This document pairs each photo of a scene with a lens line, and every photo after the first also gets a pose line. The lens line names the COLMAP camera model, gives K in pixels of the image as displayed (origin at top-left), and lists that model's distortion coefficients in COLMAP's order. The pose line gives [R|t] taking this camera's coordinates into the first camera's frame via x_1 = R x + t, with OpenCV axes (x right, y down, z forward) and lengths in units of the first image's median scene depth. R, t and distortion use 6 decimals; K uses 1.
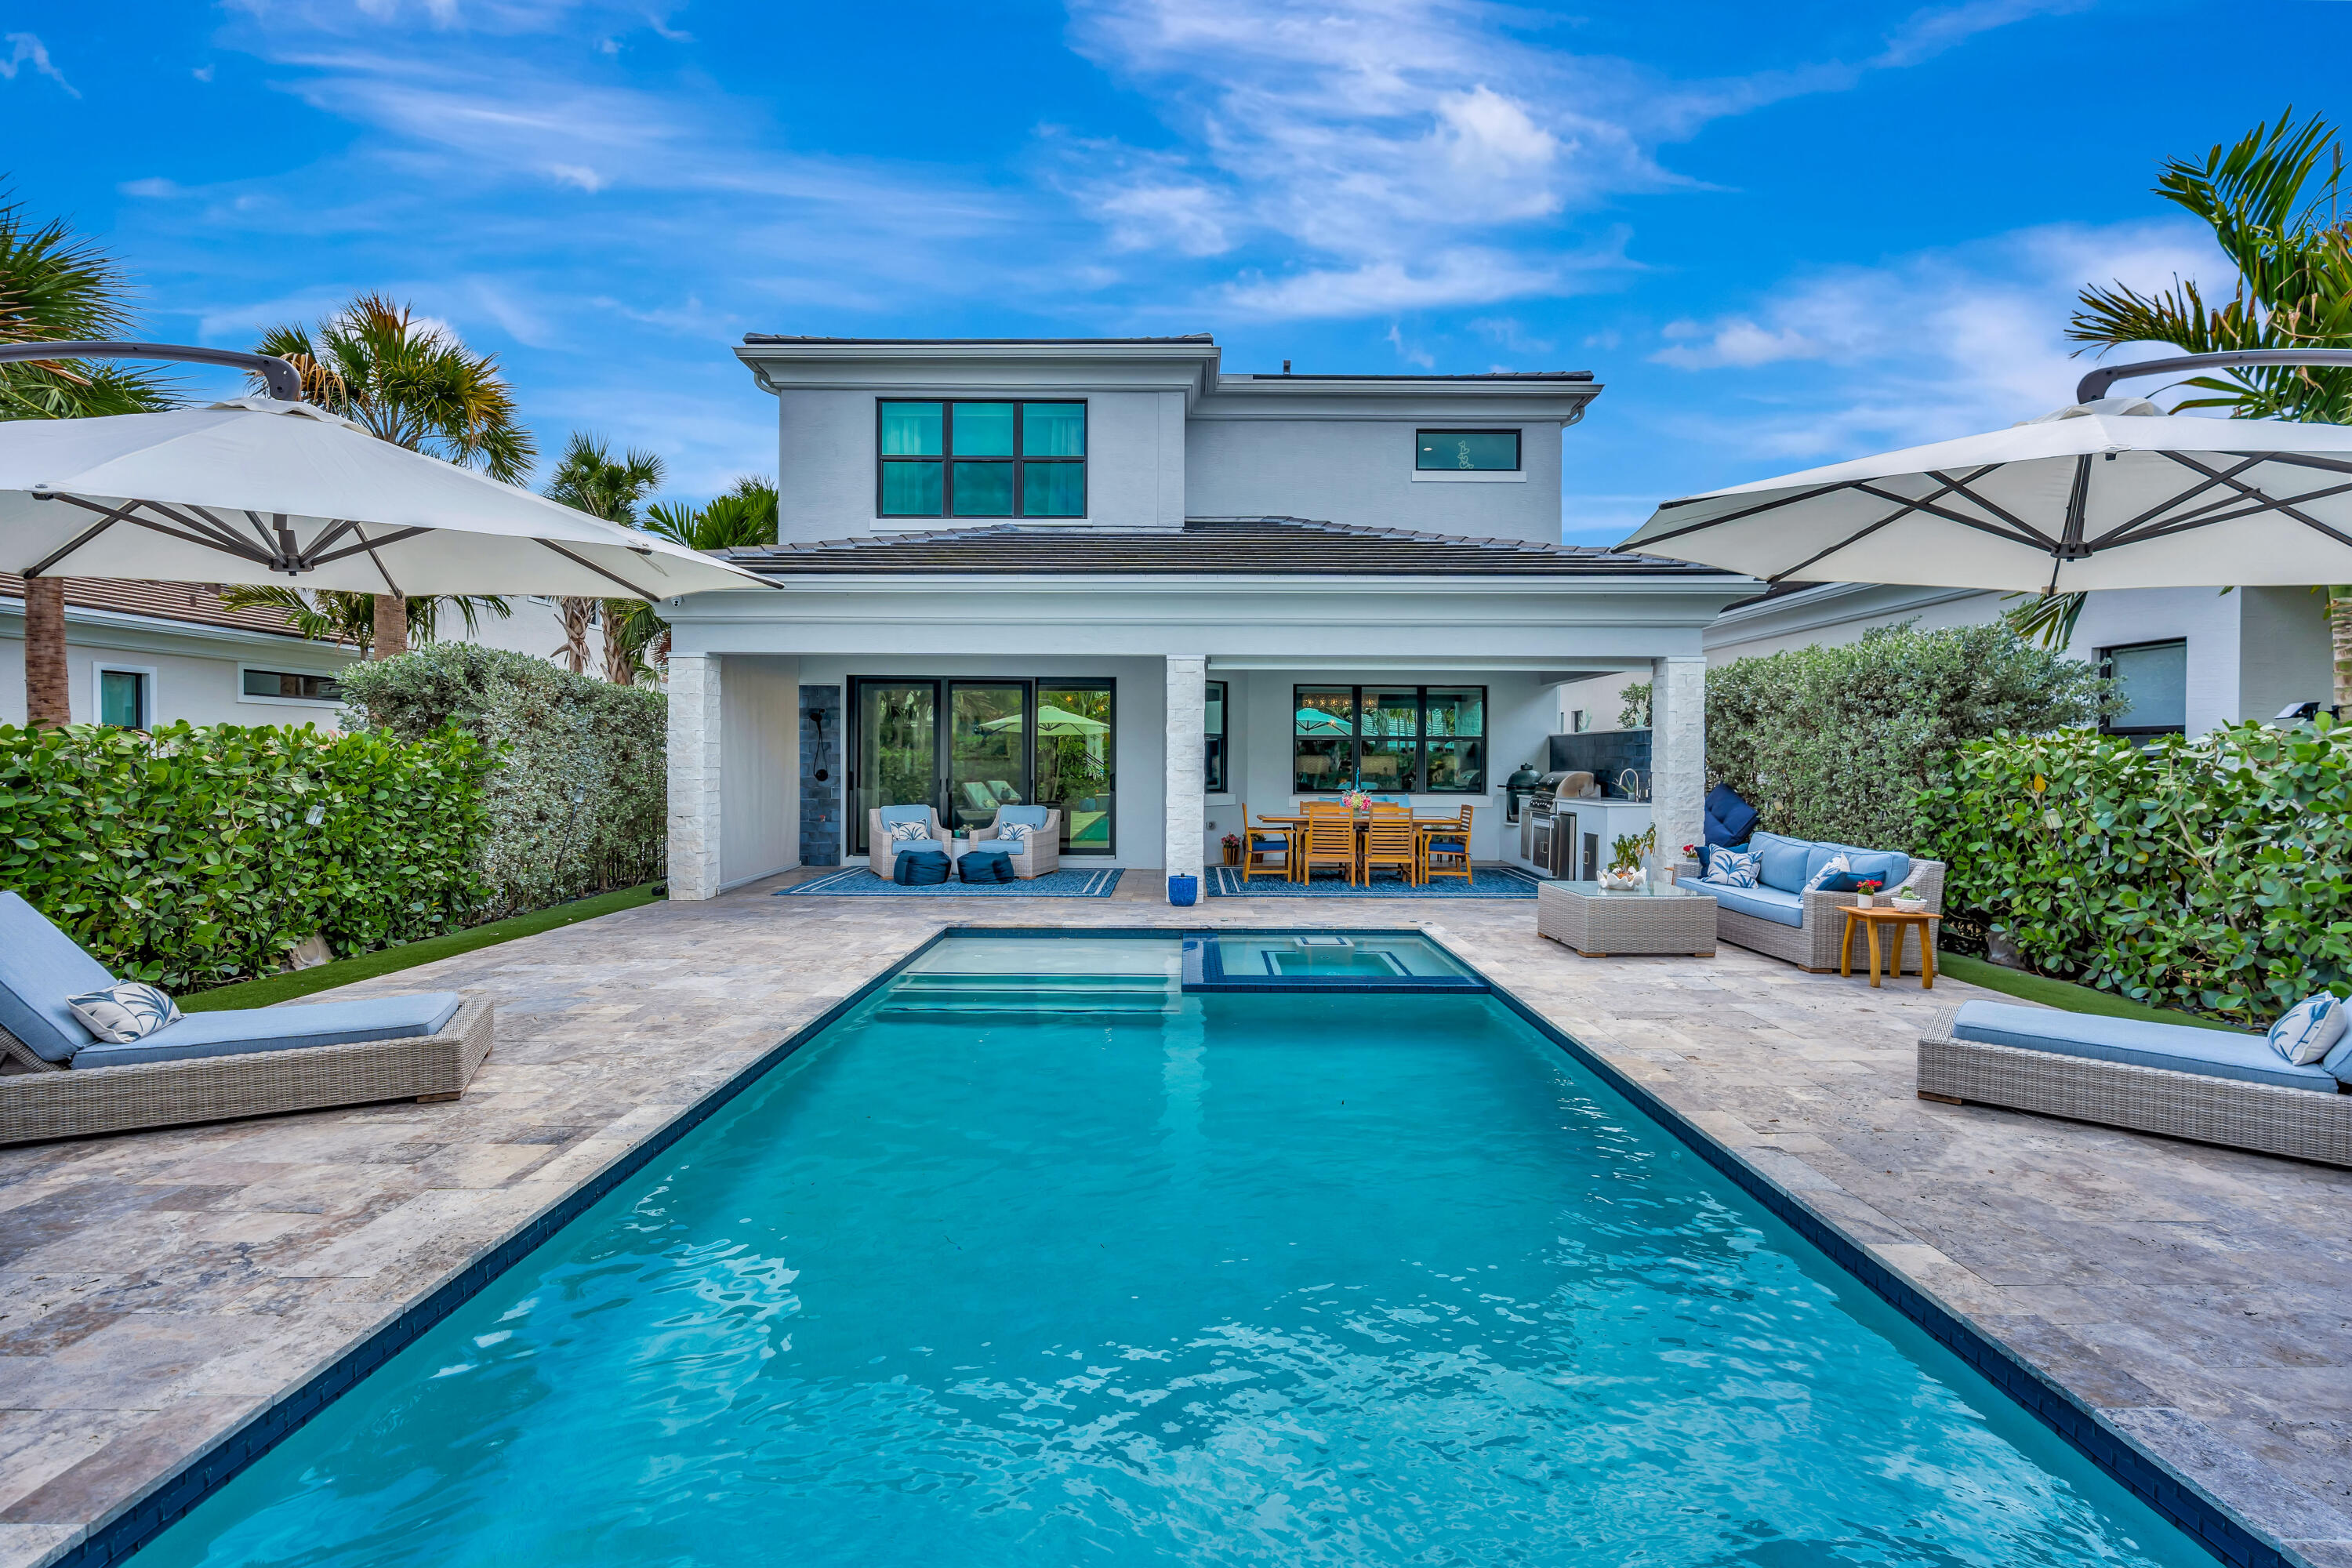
lens RADIAL K [[1057.3, 0, 1184.9], [0, 1057.3, 754.7], [0, 0, 1]] dist [-0.000270, -0.000681]
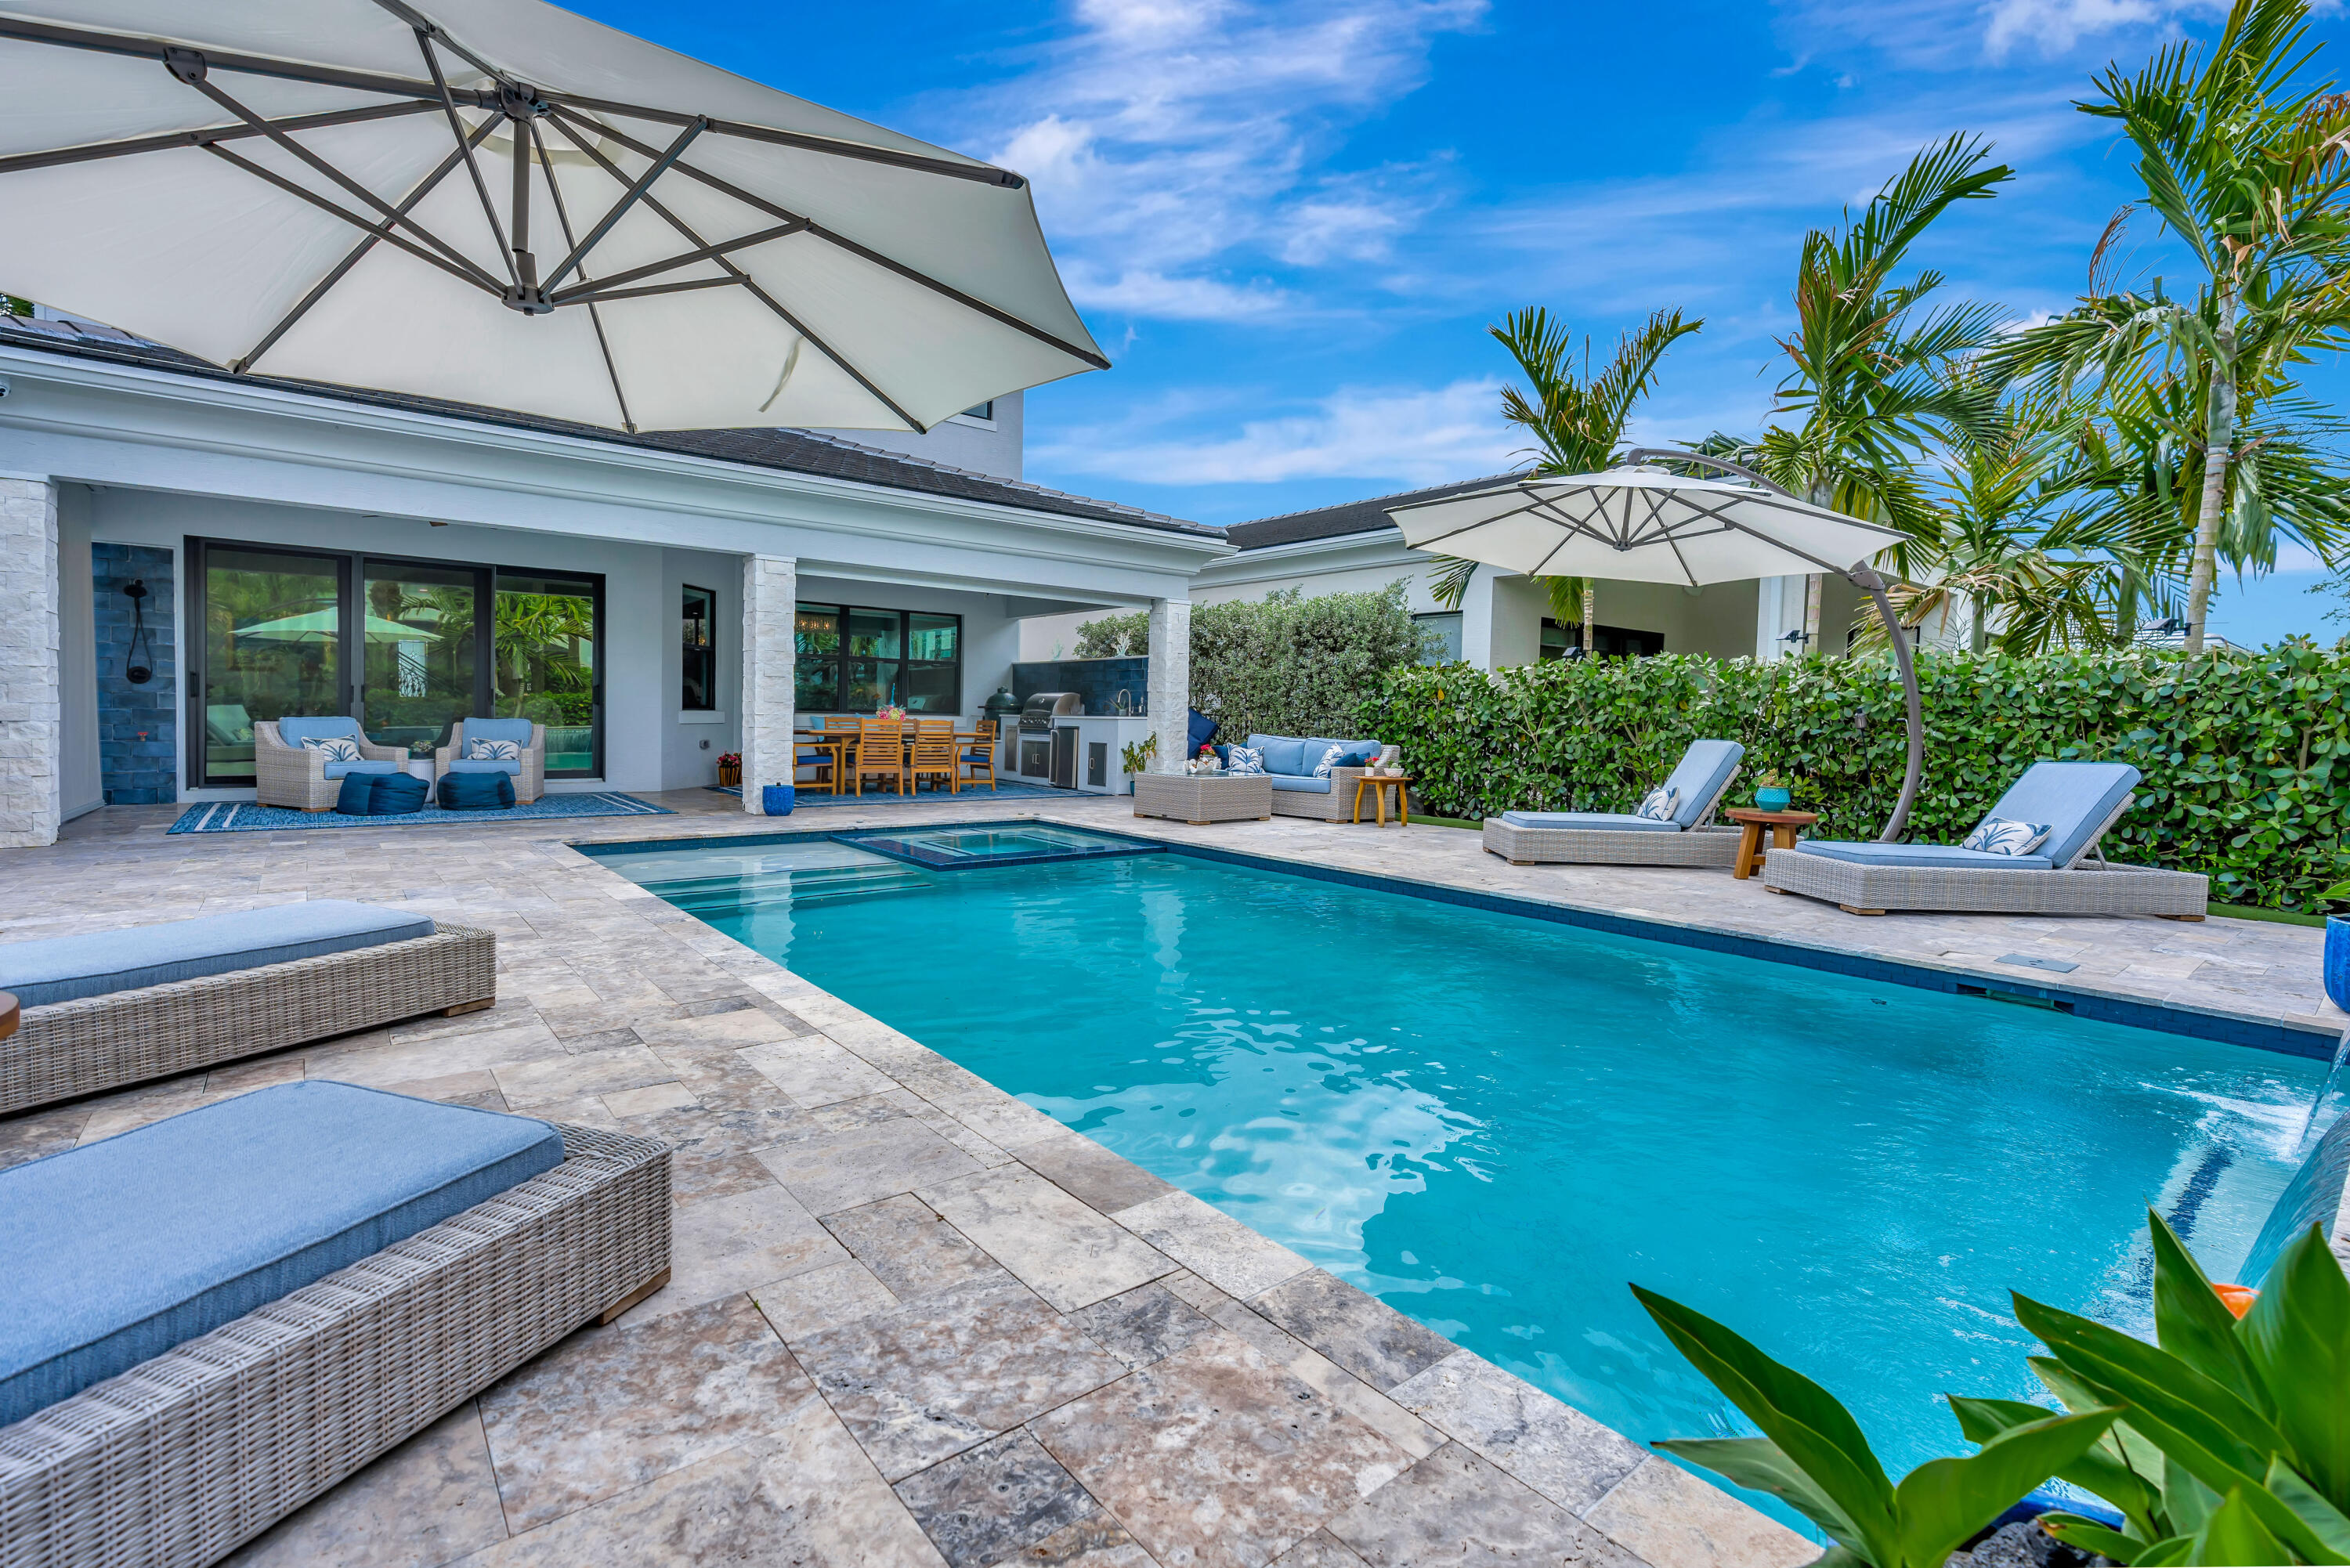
lens RADIAL K [[1056.4, 0, 1183.9], [0, 1056.4, 754.7], [0, 0, 1]] dist [-0.000270, -0.000681]
pose [[0.771312, -0.013989, 0.636303, -0.322088], [-0.018169, 0.998867, 0.043984, 0.036350], [-0.636197, -0.045486, 0.770184, 0.022356]]
